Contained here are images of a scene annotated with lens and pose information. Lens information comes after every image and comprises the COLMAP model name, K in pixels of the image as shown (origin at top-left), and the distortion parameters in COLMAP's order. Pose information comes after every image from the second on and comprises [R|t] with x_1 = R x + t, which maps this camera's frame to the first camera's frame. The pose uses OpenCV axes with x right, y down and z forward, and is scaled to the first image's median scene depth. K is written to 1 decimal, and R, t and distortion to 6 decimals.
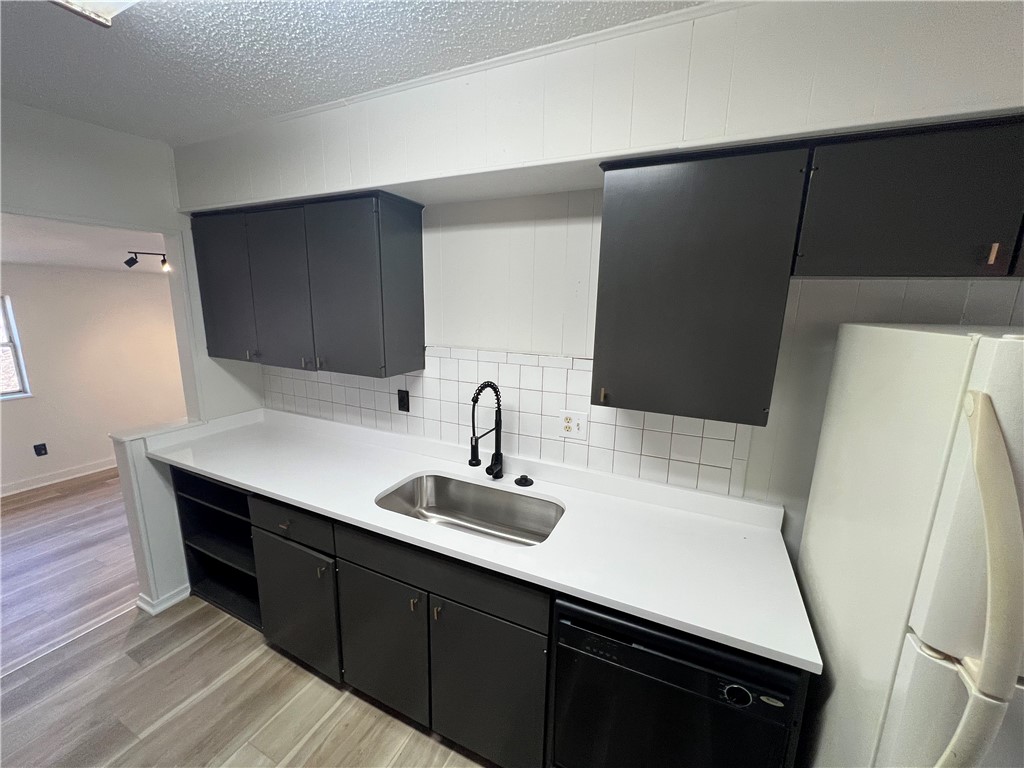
lens RADIAL K [[410.2, 0, 509.8], [0, 410.2, 386.7], [0, 0, 1]] dist [0.002087, -0.000085]
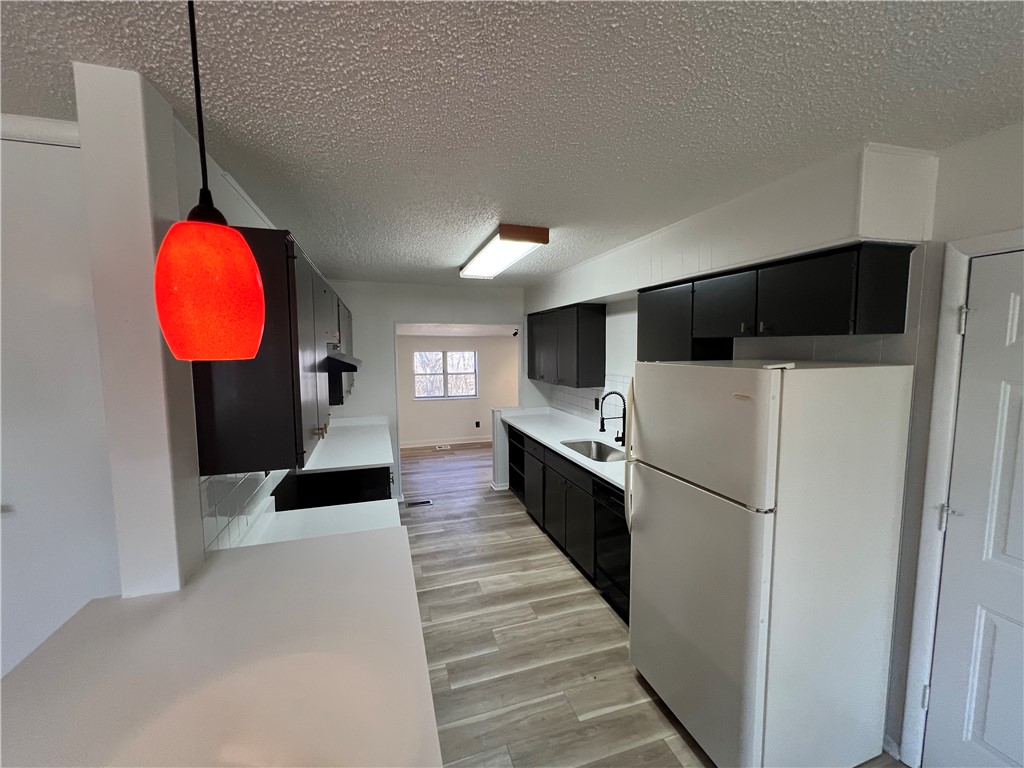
lens RADIAL K [[410.2, 0, 510.7], [0, 410.2, 385.0], [0, 0, 1]] dist [0.002087, -0.000085]
pose [[0.686464, 0.041160, -0.725998, 0.853930], [-0.123619, 0.990469, -0.060734, 0.115933], [0.716579, 0.131439, 0.685010, -0.588348]]
